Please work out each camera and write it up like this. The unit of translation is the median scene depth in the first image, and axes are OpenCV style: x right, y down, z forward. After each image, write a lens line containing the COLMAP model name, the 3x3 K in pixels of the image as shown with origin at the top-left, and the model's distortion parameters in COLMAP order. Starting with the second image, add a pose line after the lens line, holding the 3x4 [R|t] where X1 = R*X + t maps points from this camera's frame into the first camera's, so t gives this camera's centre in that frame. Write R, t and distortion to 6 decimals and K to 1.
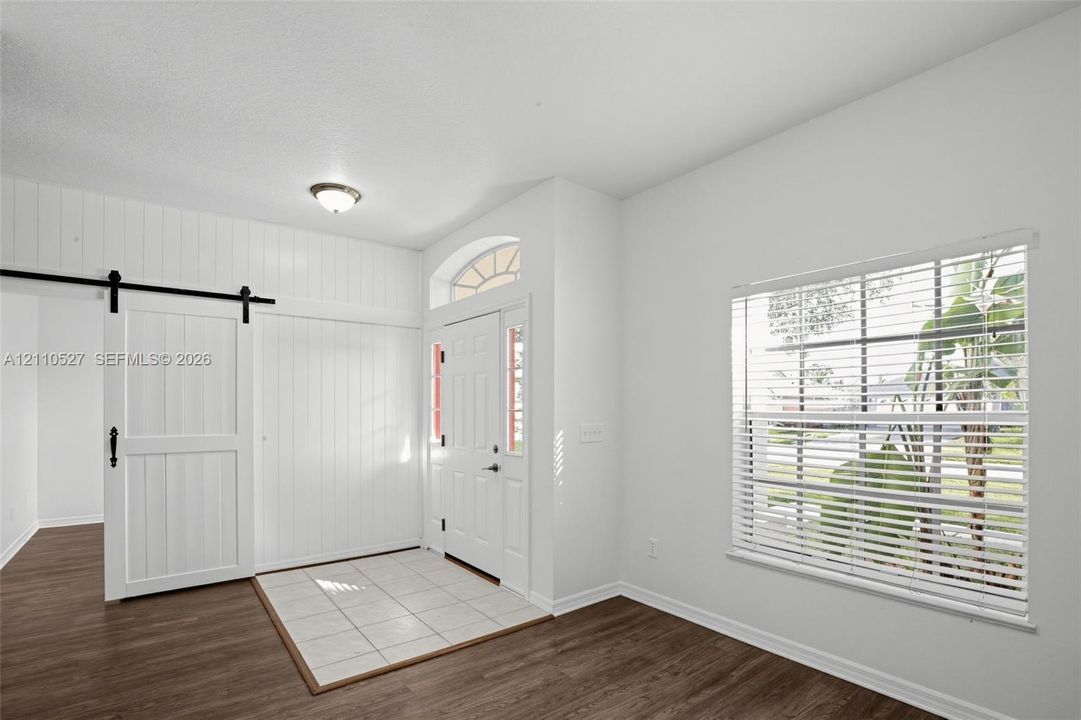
lens RADIAL K [[513.3, 0, 537.4], [0, 513.3, 389.2], [0, 0, 1]] dist [-0.027236, -0.000214]
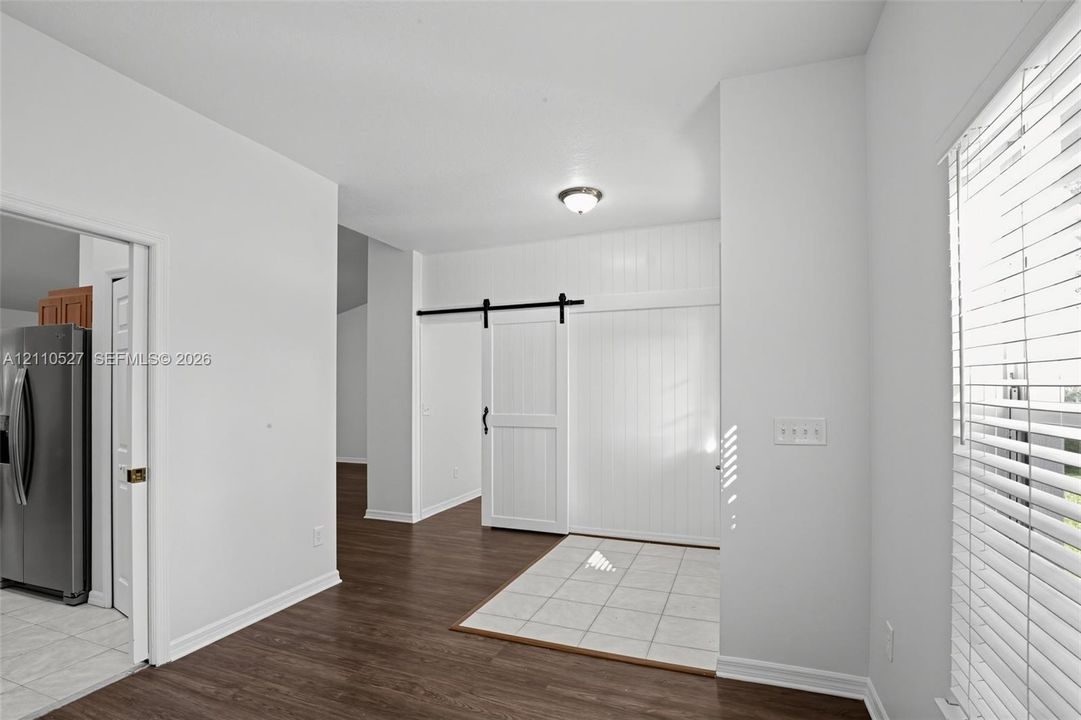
lens RADIAL K [[503.4, 0, 549.7], [0, 503.4, 376.0], [0, 0, 1]] dist [-0.028269, 0.000299]
pose [[0.528347, -0.027068, -0.848597, 0.484076], [0.030165, 0.999459, -0.013099, 0.011259], [0.848492, -0.018677, 0.528878, 0.385855]]
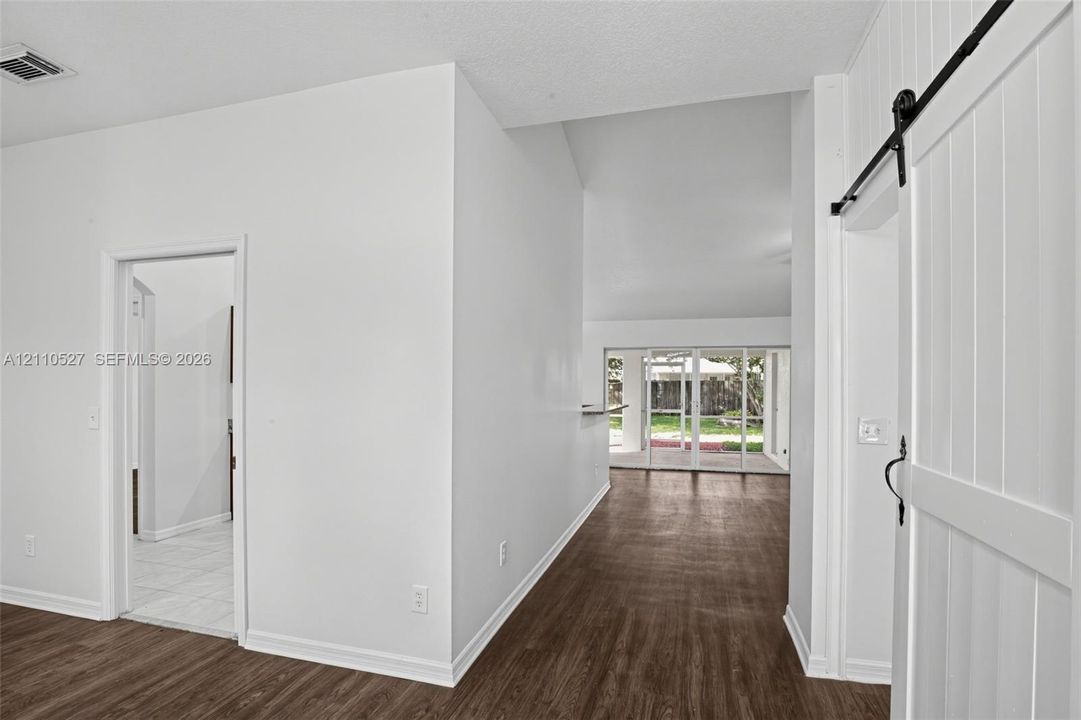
lens RADIAL K [[503.4, 0, 549.7], [0, 503.4, 376.0], [0, 0, 1]] dist [-0.028269, 0.000299]
pose [[-0.794920, -0.006765, -0.606677, -0.317244], [0.020393, 0.999075, -0.037861, 0.031113], [0.606372, -0.042468, -0.794047, 1.150851]]
